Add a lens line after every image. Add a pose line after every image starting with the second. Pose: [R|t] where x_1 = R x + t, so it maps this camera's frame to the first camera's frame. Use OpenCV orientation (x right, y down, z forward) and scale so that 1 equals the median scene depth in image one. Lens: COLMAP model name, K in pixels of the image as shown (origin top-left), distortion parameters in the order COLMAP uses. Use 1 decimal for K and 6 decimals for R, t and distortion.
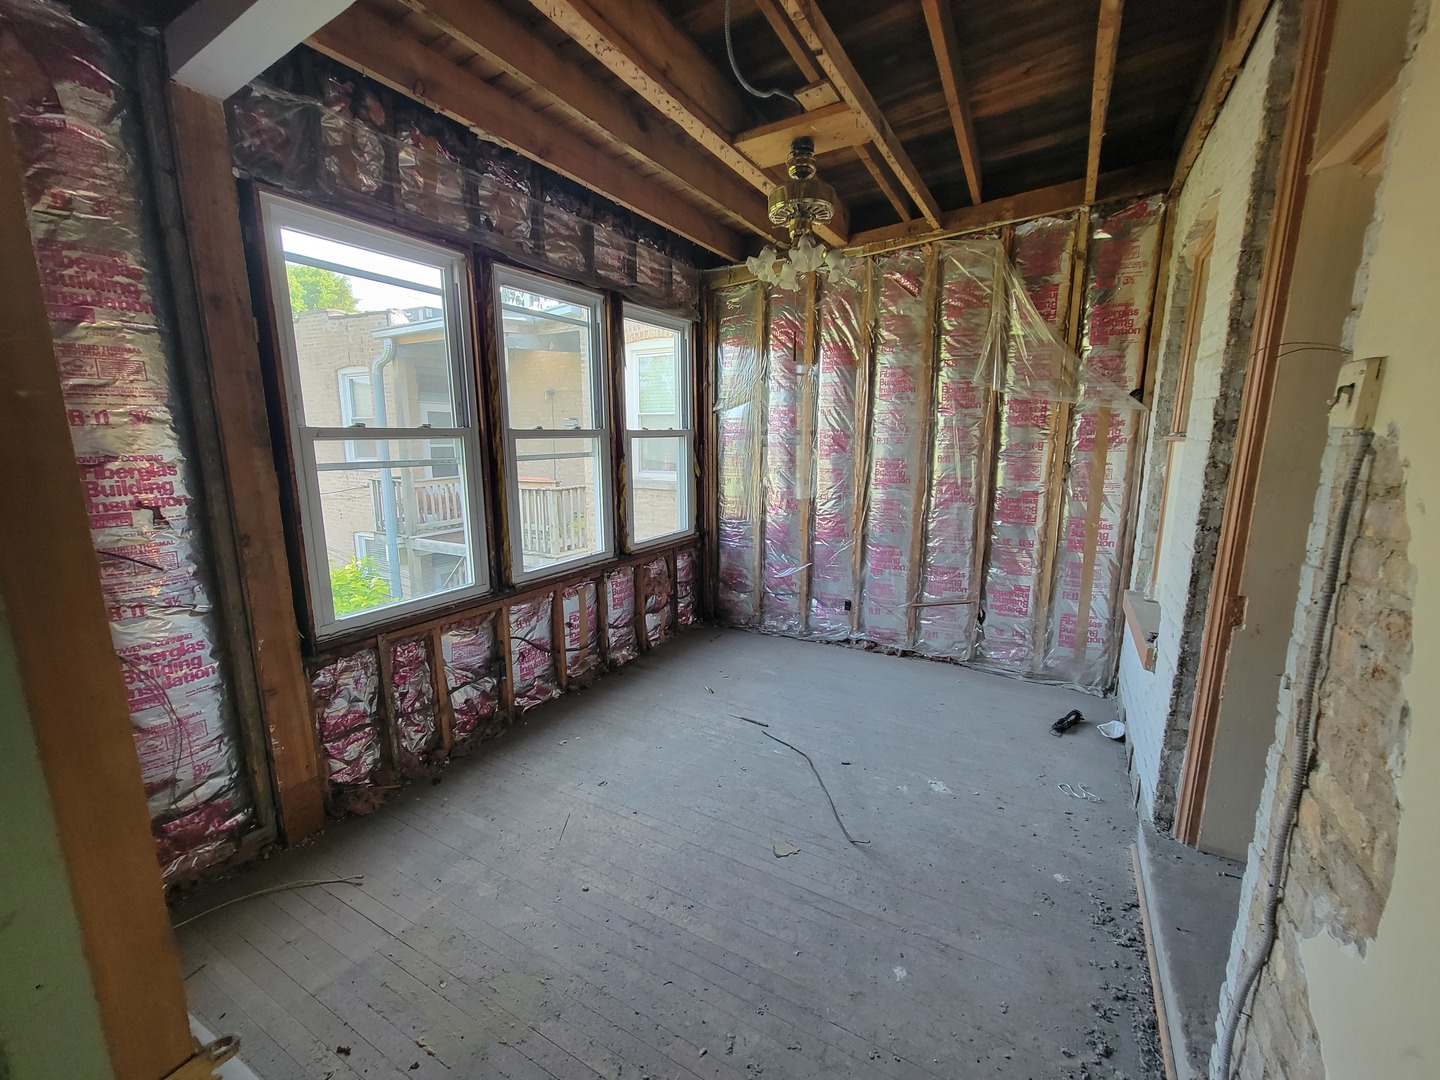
lens RADIAL K [[590.2, 0, 709.3], [0, 590.2, 544.3], [0, 0, 1]] dist [0.004203, 0.000198]
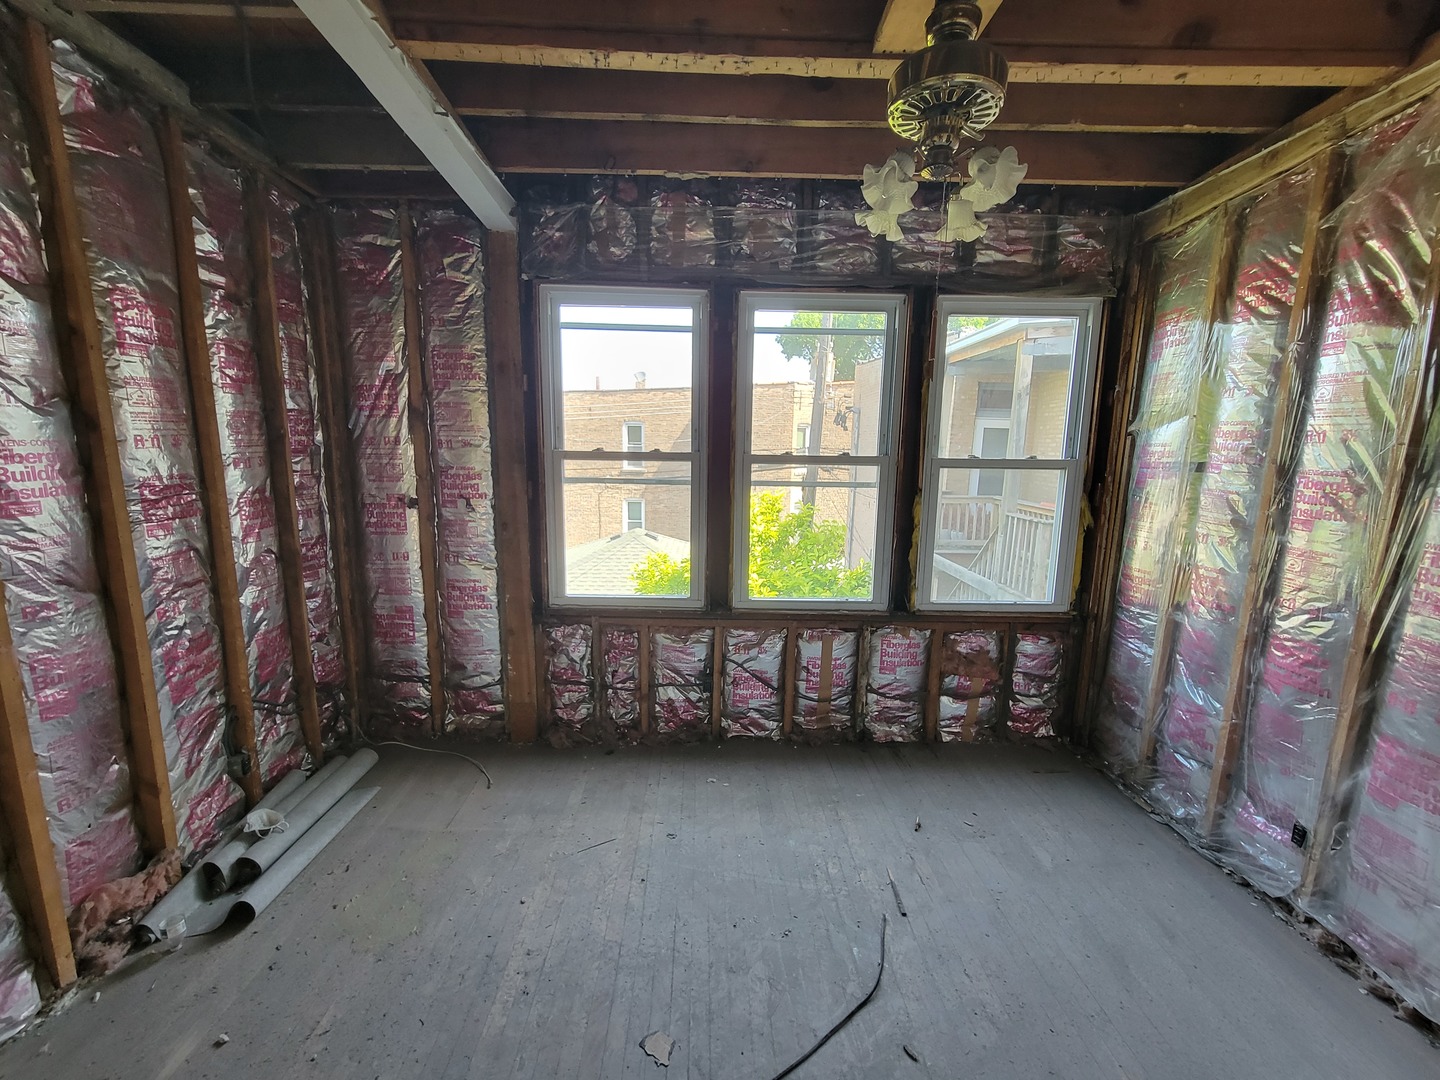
lens RADIAL K [[590.2, 0, 717.8], [0, 590.2, 543.6], [0, 0, 1]] dist [0.004203, 0.000198]
pose [[0.518677, 0.158540, -0.840142, 0.428963], [-0.177836, 0.981170, 0.075363, -0.098812], [0.836270, 0.110318, 0.537105, 0.384211]]
